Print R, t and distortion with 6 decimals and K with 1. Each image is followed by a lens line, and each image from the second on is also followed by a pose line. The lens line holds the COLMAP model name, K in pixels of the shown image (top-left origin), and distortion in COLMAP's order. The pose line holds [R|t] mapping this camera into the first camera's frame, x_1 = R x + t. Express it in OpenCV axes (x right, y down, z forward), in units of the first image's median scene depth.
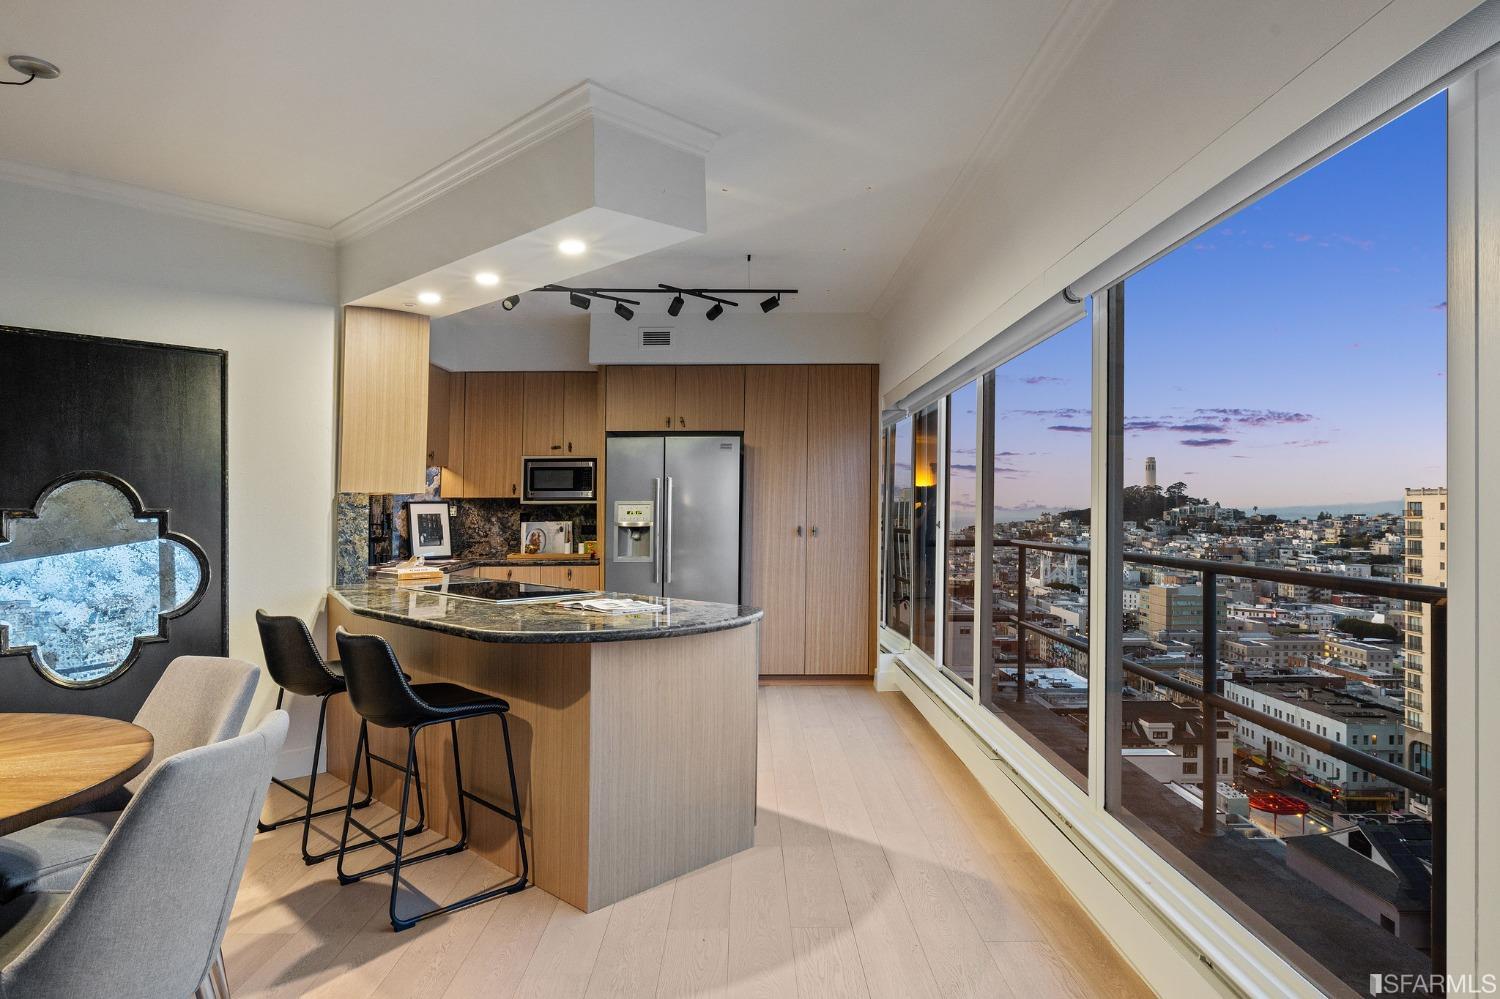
lens RADIAL K [[911.0, 0, 741.7], [0, 911.0, 506.9], [0, 0, 1]] dist [0.002299, -0.002612]
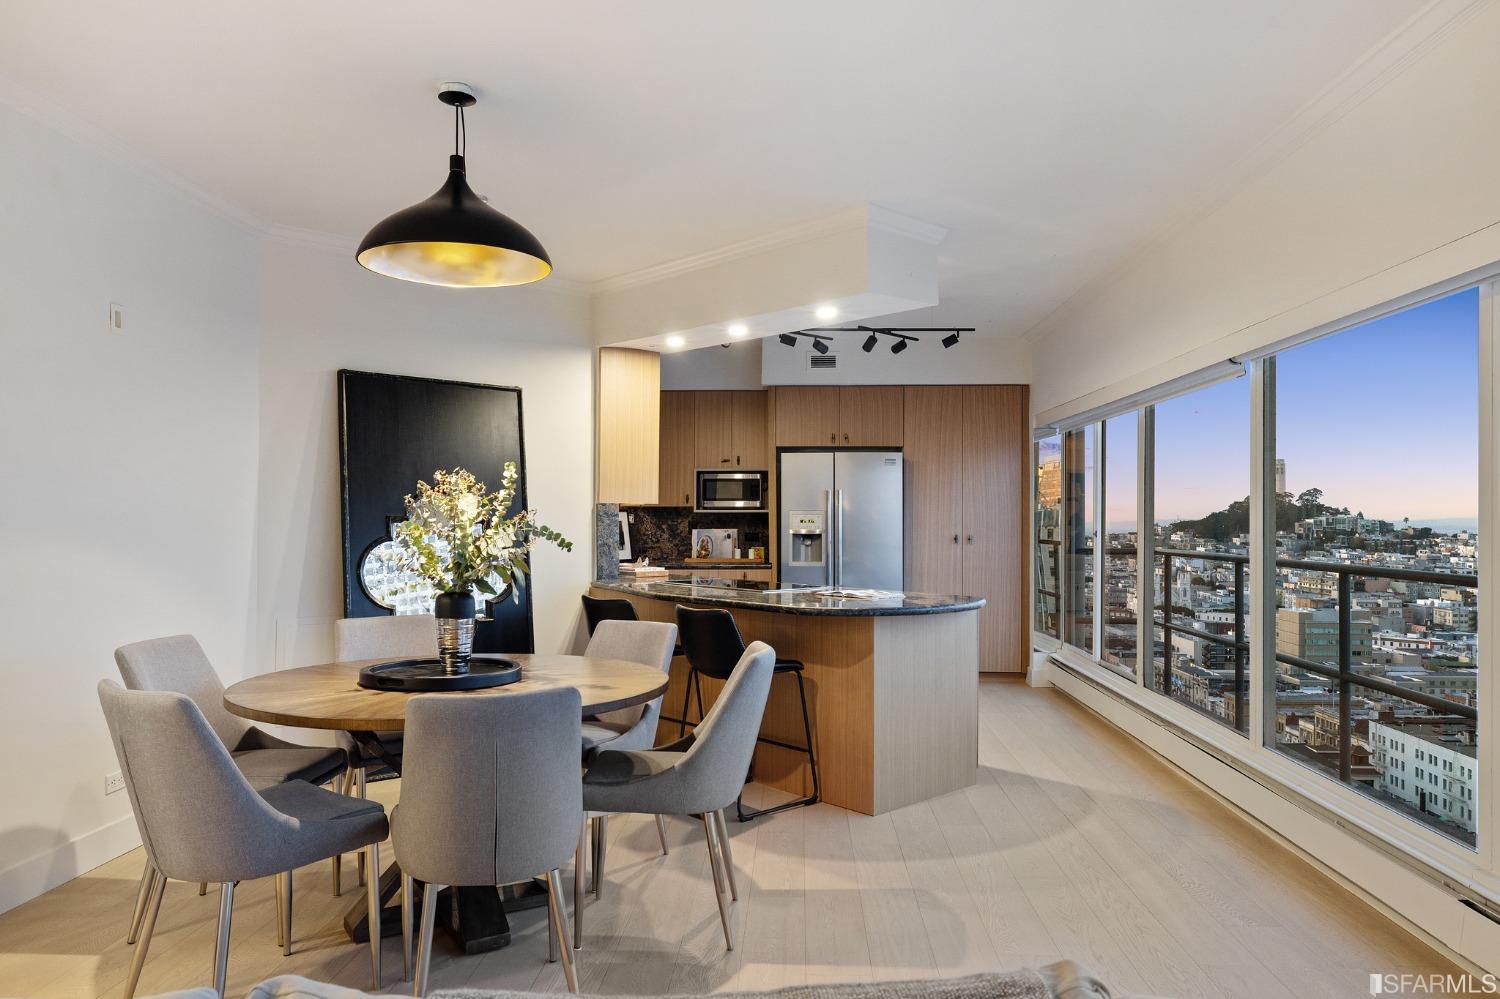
lens RADIAL K [[1044.4, 0, 750.0], [0, 1044.4, 499.5], [0, 0, 1]] dist [0.037643, -0.049650]
pose [[0.998983, 0.005225, -0.044794, -0.120493], [-0.005859, 0.999884, -0.014049, -0.001599], [0.044716, 0.014297, 0.998897, -0.243765]]
